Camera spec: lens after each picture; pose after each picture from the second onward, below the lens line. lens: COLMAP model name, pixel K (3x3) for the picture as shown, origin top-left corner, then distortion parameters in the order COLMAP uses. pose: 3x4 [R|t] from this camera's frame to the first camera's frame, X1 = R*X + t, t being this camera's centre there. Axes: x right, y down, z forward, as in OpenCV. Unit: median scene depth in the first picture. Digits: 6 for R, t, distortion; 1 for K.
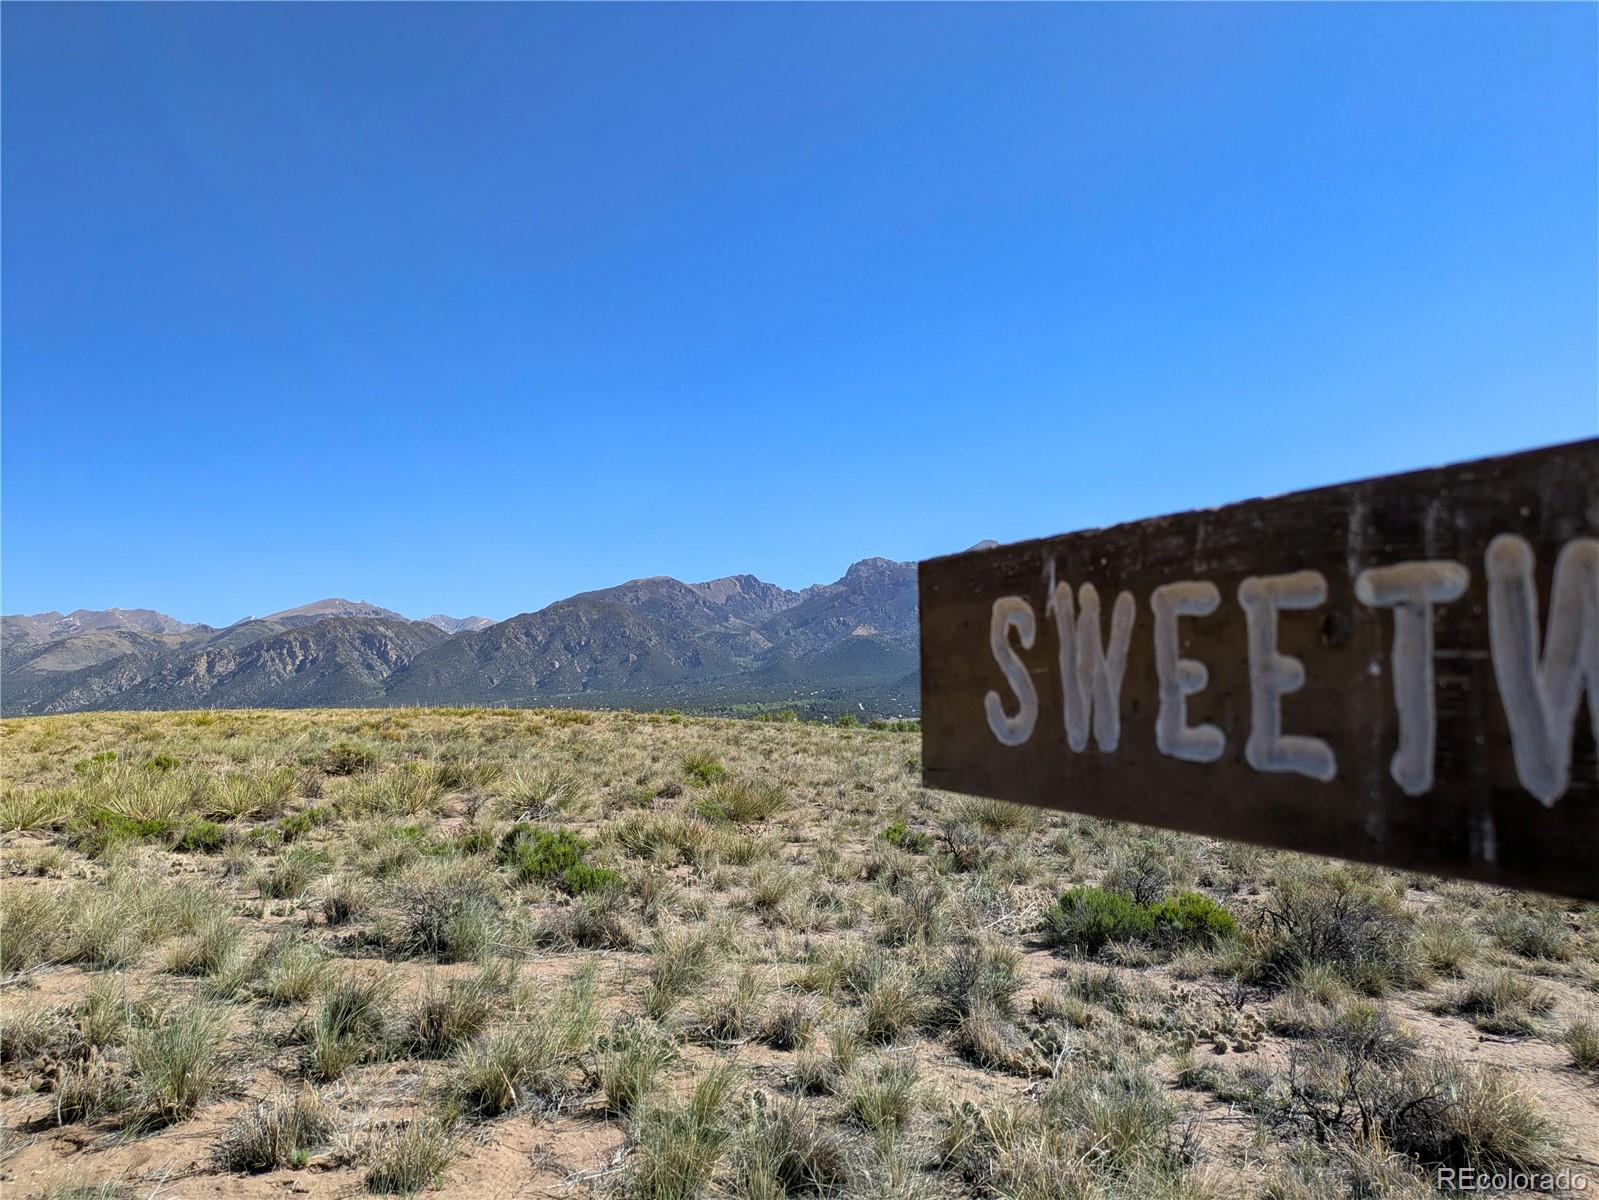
lens RADIAL K [[1151.5, 0, 800.5], [0, 1151.5, 603.6], [0, 0, 1]] dist [-0.002830, -0.000832]
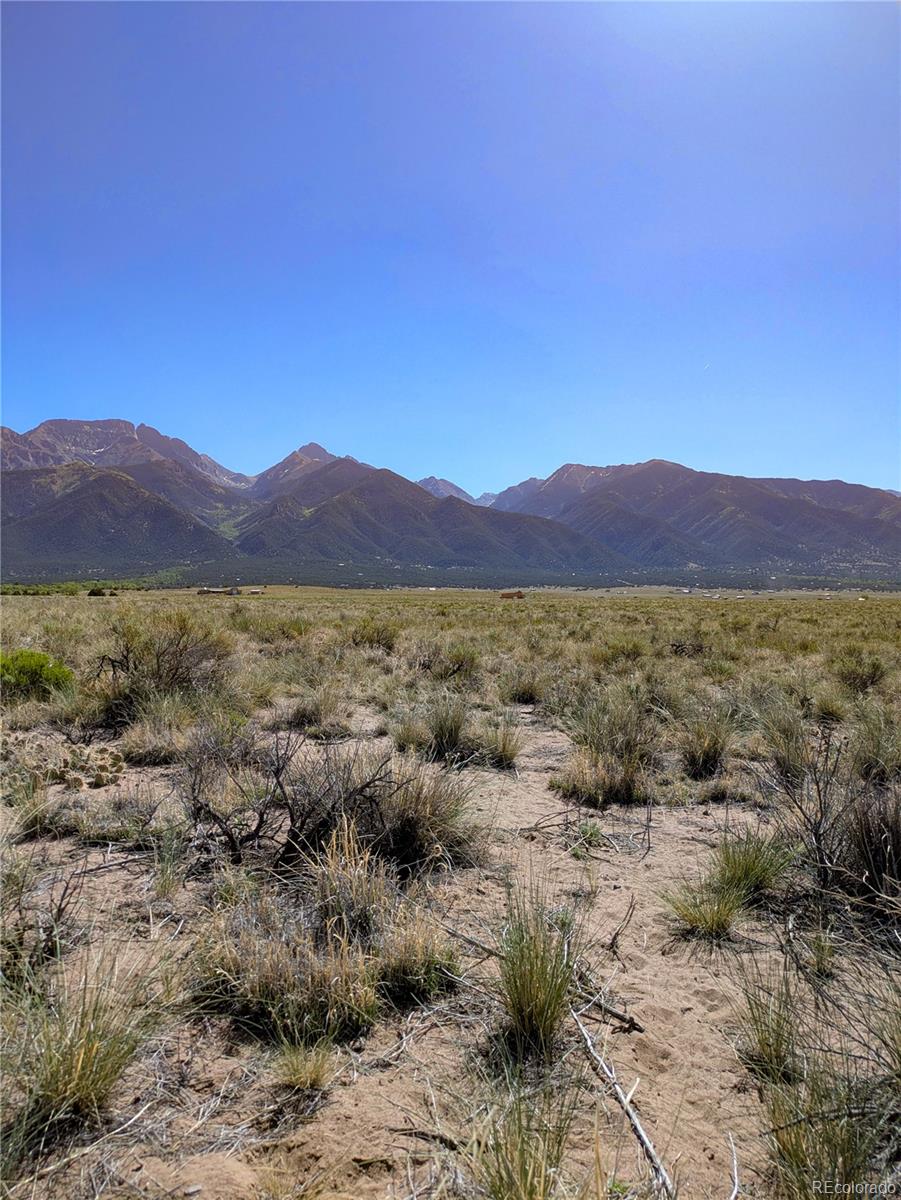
lens RADIAL K [[864.2, 0, 448.4], [0, 864.2, 599.3], [0, 0, 1]] dist [-0.002830, -0.000832]
pose [[0.697415, 0.001387, 0.716666, 0.112361], [-0.091211, 0.992038, 0.086841, 0.175094], [-0.710839, -0.125932, 0.691989, 0.401353]]
